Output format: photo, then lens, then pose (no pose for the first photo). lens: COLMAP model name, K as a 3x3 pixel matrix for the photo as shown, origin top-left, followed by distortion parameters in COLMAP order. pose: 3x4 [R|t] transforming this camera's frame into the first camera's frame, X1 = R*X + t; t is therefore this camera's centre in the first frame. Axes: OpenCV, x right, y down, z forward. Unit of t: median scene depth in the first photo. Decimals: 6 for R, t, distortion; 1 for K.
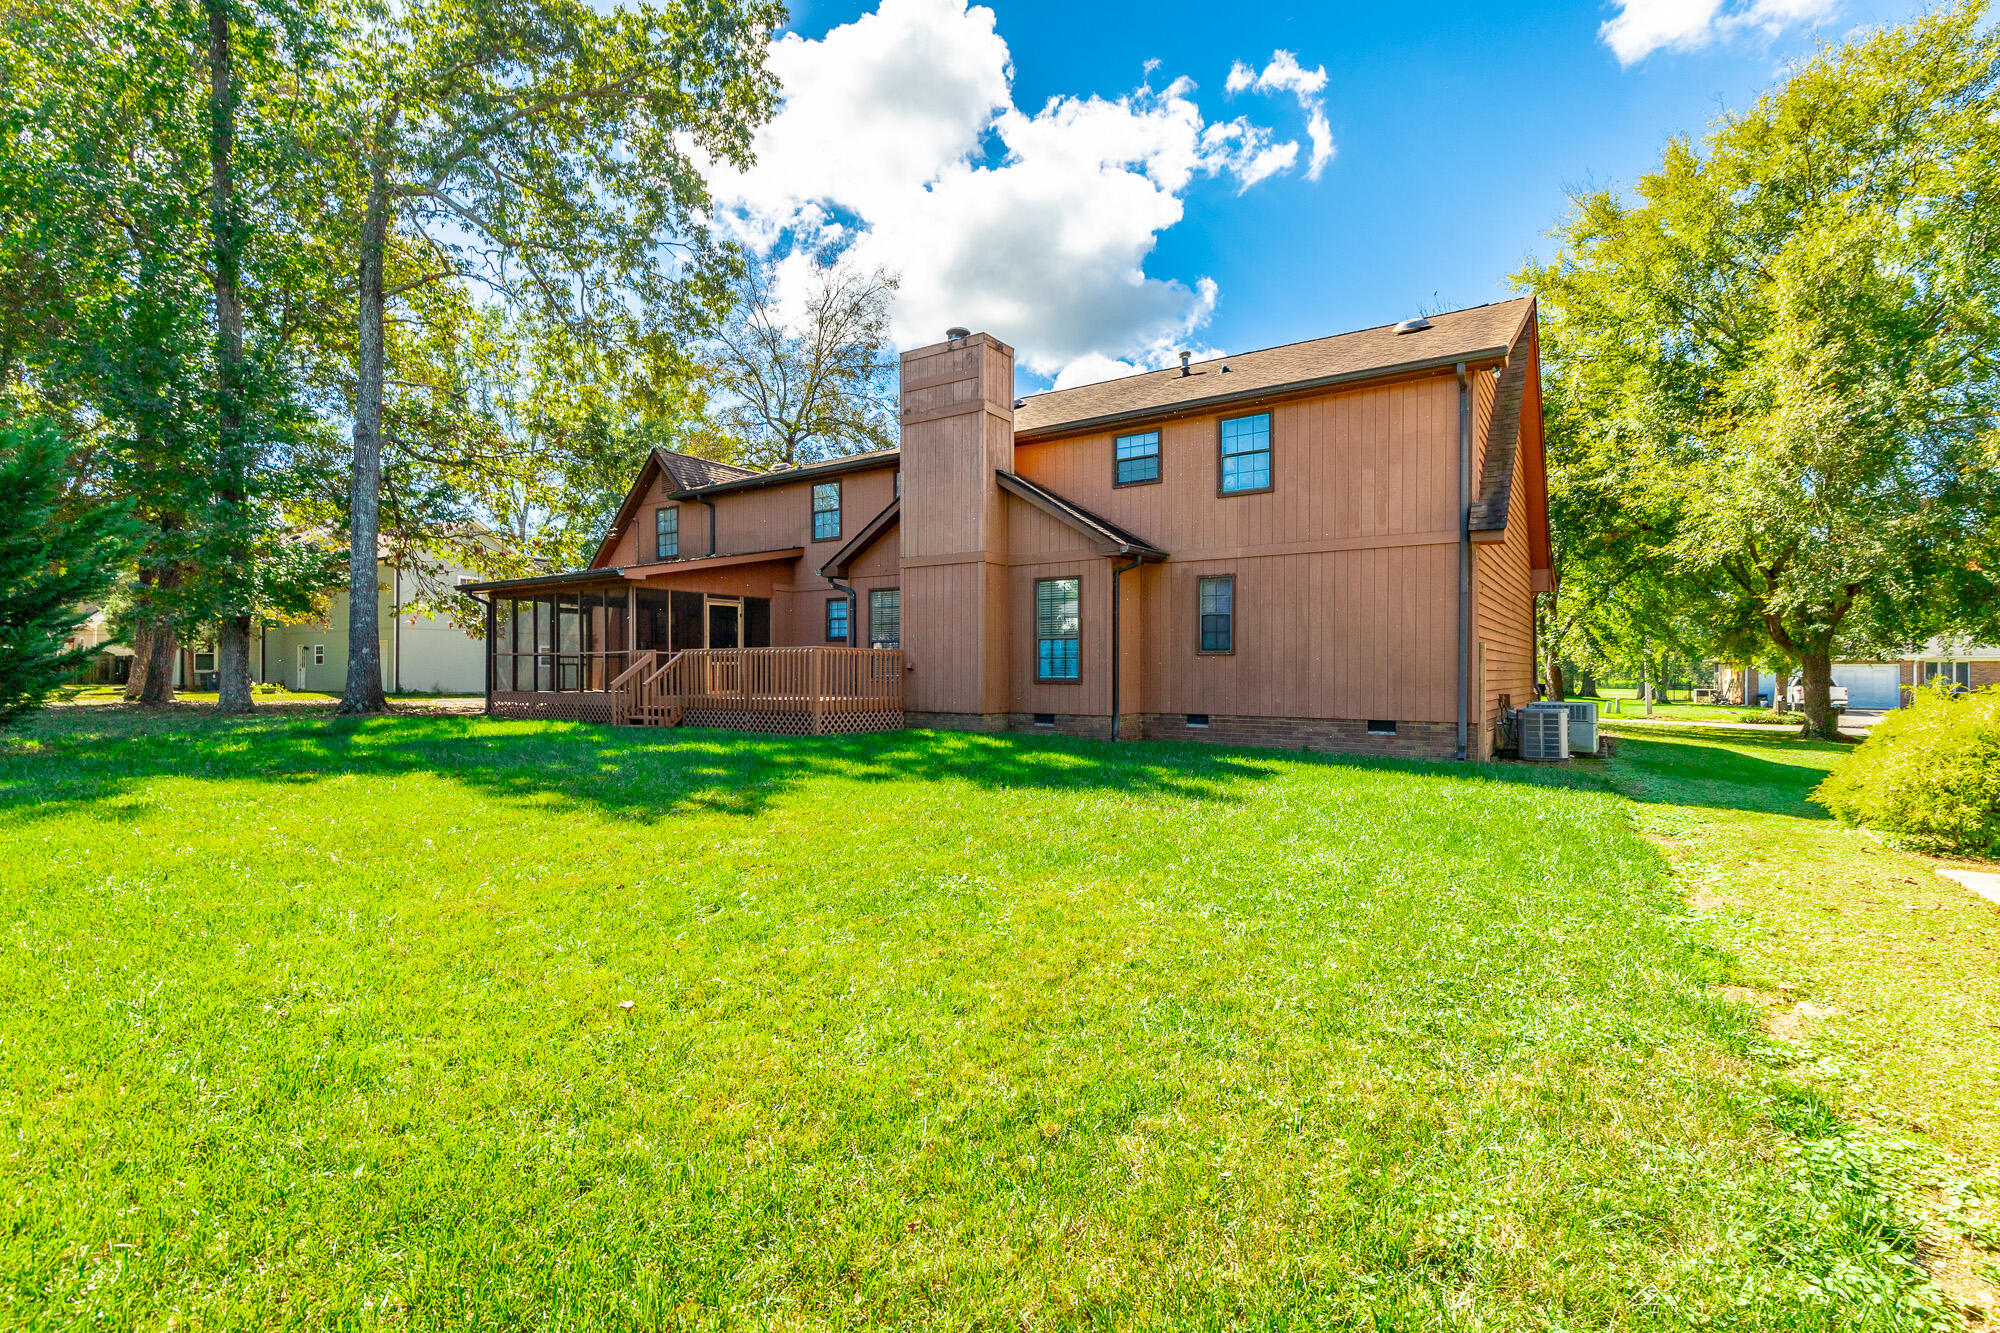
lens RADIAL K [[899.6, 0, 1002.7], [0, 899.6, 660.5], [0, 0, 1]] dist [0.001745, 0.000083]
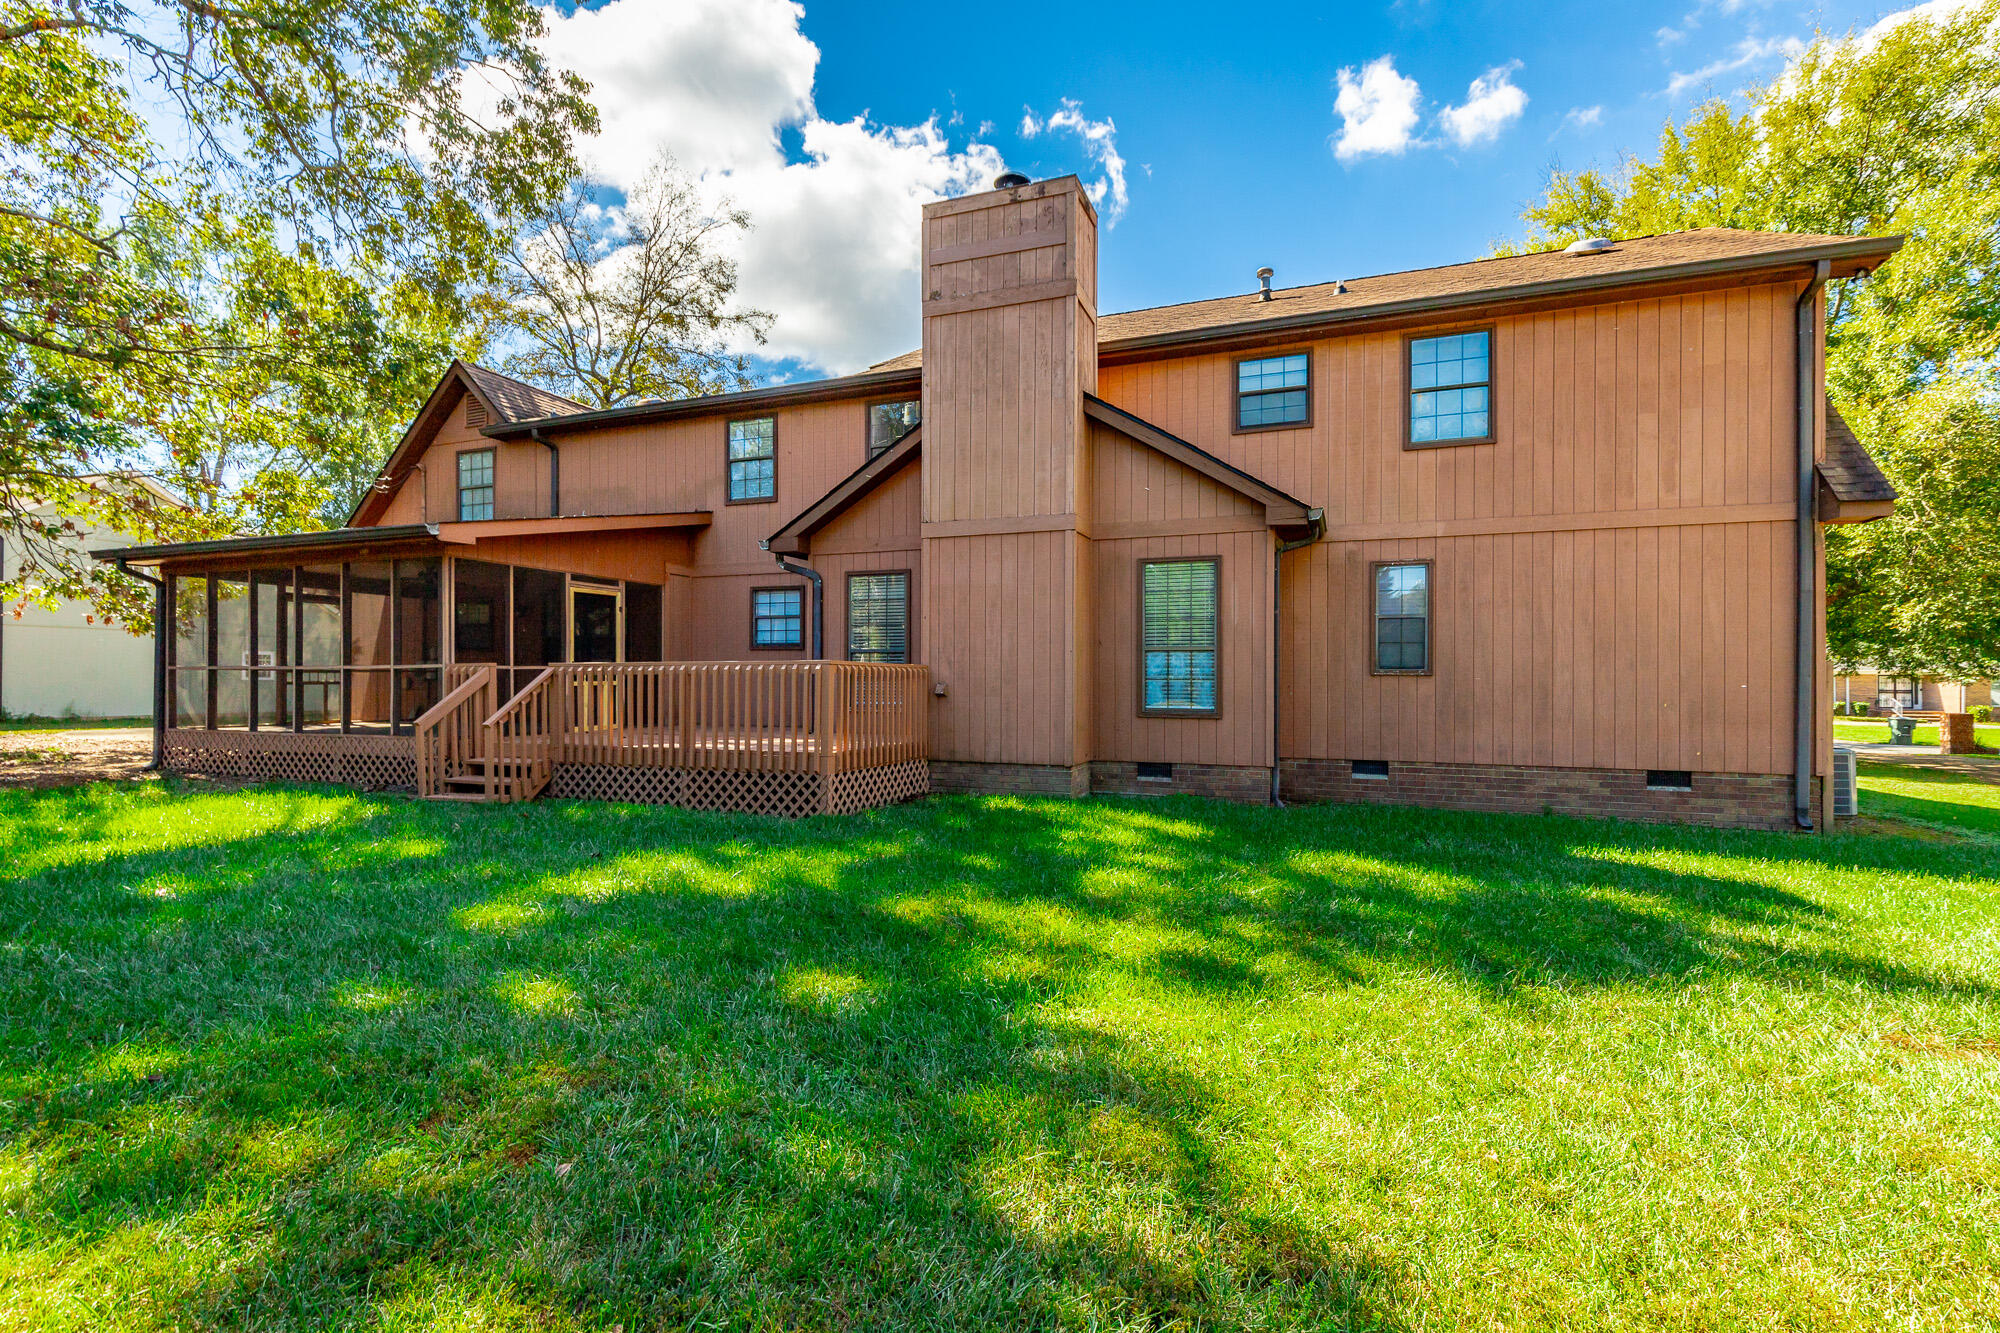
lens RADIAL K [[890.7, 0, 1000.0], [0, 890.7, 666.5], [0, 0, 1]] dist [0.001678, 0.000579]
pose [[0.972386, 0.003418, 0.233351, -0.187401], [-0.003070, 0.999994, -0.001857, -0.008991], [-0.233356, 0.001089, 0.972391, 0.330205]]
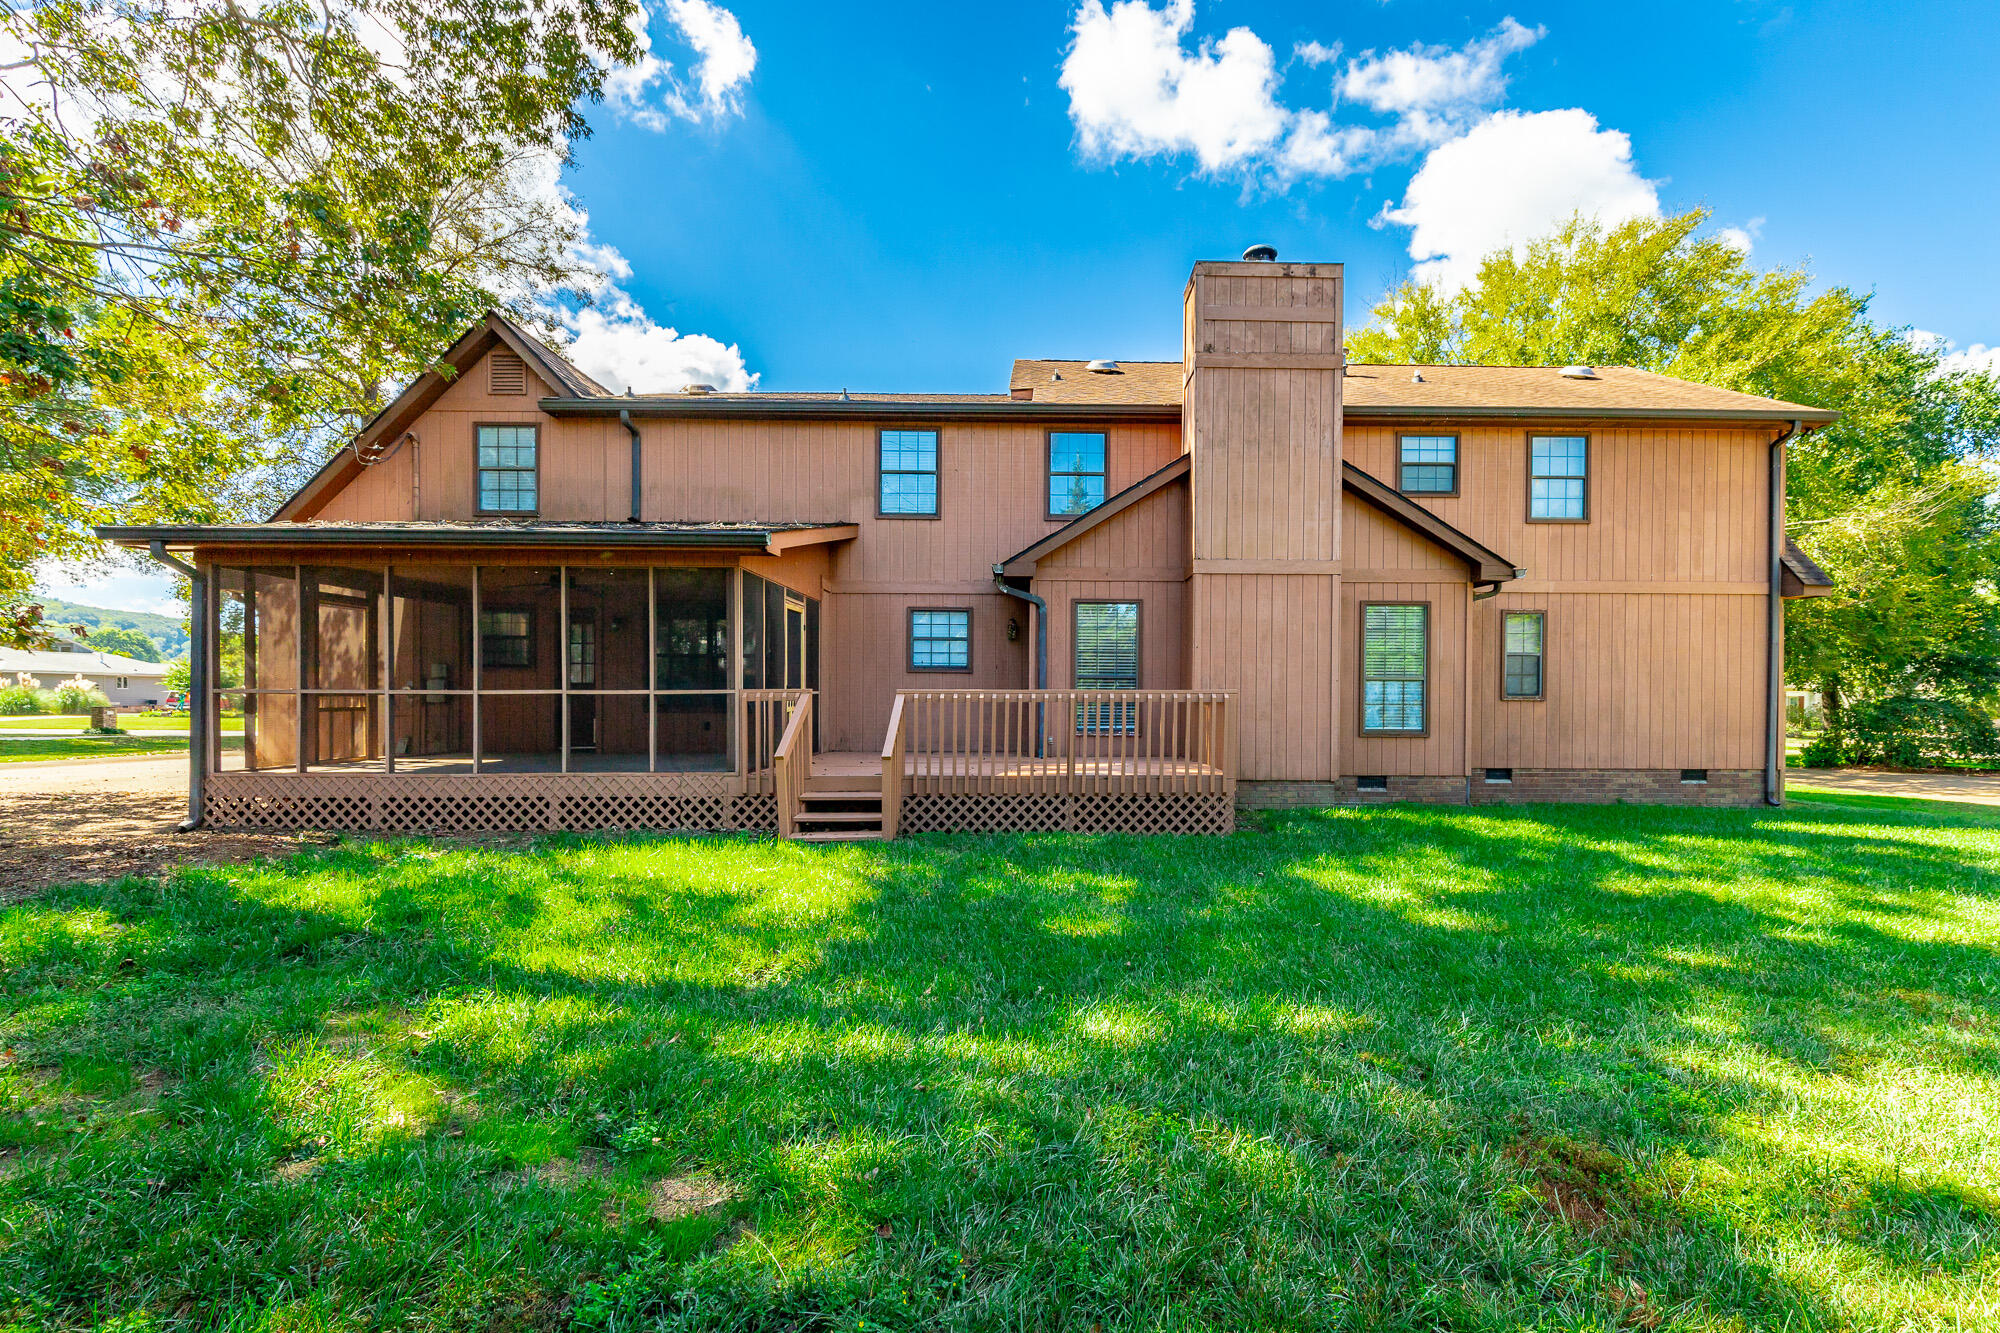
lens RADIAL K [[922.2, 0, 1034.8], [0, 922.2, 692.2], [0, 0, 1]] dist [-0.001363, -0.000074]
pose [[0.815555, 0.002047, 0.578677, -0.560843], [-0.009012, 0.999917, 0.009163, -0.015357], [-0.578610, -0.012688, 0.815506, 0.443569]]
